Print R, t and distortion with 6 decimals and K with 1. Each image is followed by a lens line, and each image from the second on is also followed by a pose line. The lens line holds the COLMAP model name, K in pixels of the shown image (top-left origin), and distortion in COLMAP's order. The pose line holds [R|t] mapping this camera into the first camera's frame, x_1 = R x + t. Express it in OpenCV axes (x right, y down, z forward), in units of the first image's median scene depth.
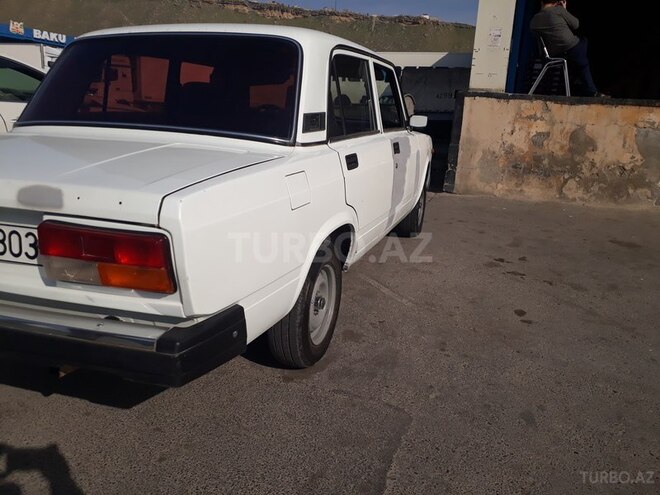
lens RADIAL K [[530.3, 0, 330.0], [0, 530.3, 247.5], [0, 0, 1]] dist [0.083418, -0.133599]
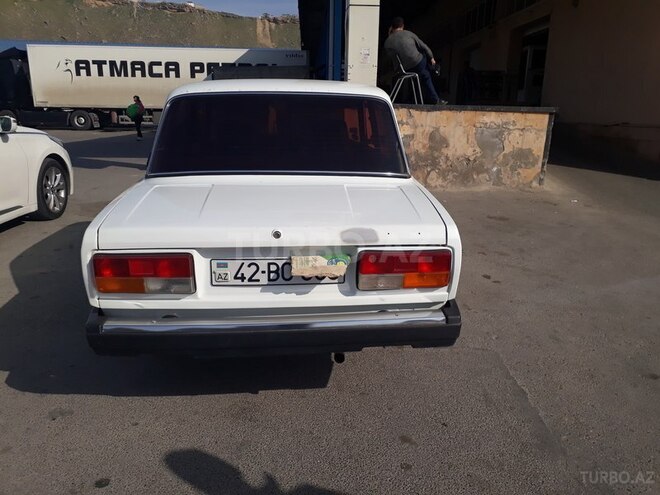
lens RADIAL K [[530.3, 0, 330.0], [0, 530.3, 247.5], [0, 0, 1]] dist [0.083418, -0.133599]
pose [[0.925242, -0.127551, 0.357292, -0.245222], [0.122050, 0.991796, 0.038006, -0.027389], [-0.359209, 0.008443, 0.933219, -0.073419]]
